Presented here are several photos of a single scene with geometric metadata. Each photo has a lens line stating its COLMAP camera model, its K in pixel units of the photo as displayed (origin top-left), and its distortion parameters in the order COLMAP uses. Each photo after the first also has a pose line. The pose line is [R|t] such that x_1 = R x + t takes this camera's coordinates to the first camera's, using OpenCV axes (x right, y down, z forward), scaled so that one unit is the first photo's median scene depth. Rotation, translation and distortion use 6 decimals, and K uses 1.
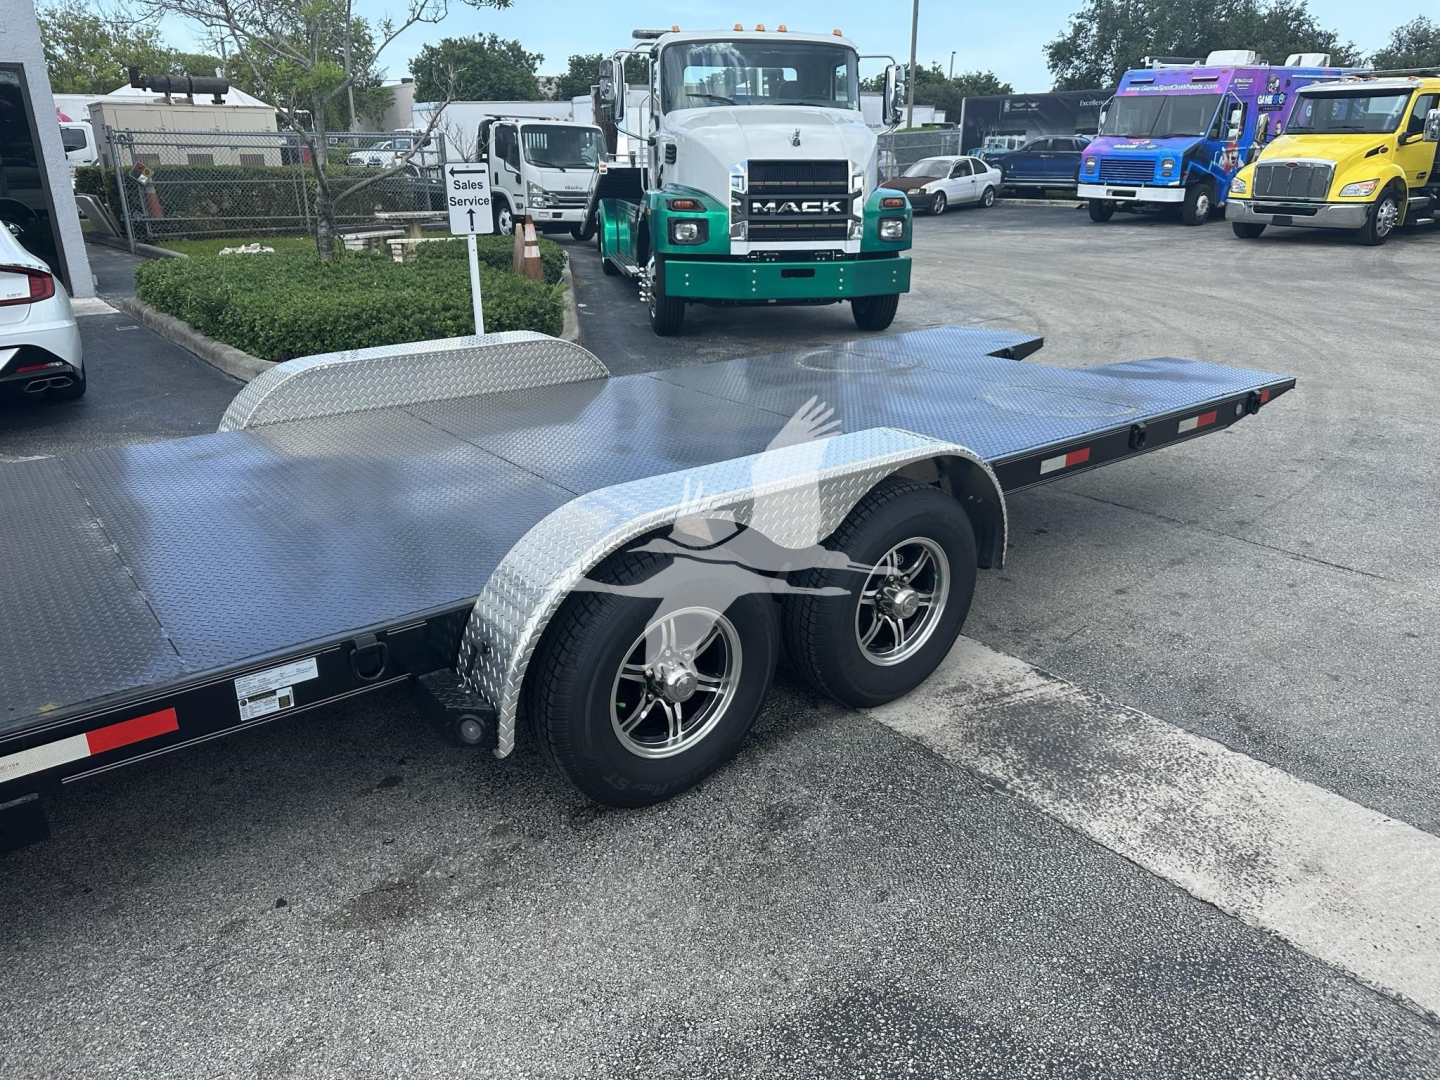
lens RADIAL K [[1002.4, 0, 717.8], [0, 1002.4, 542.6], [0, 0, 1]] dist [0.057018, -0.075627]
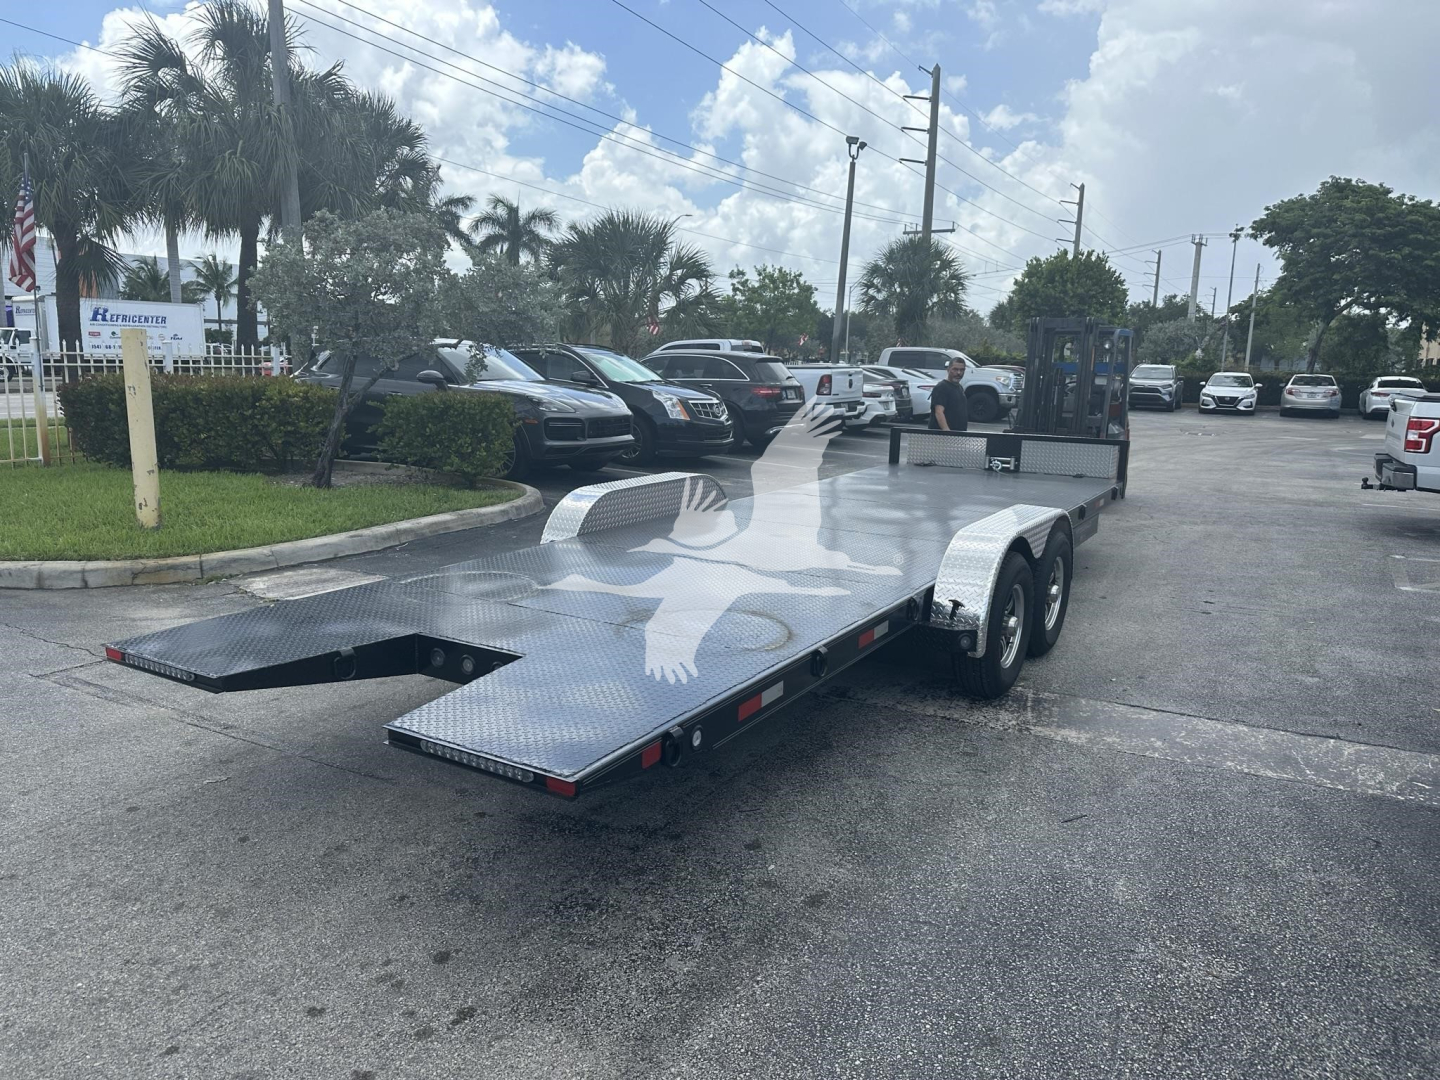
lens RADIAL K [[998.6, 0, 723.8], [0, 998.6, 537.3], [0, 0, 1]] dist [0.132567, -0.209448]
pose [[-0.932323, 0.052326, -0.357820, 0.559606], [-0.143677, 0.854429, 0.499308, -0.878202], [0.331858, 0.516927, -0.789086, 2.261190]]
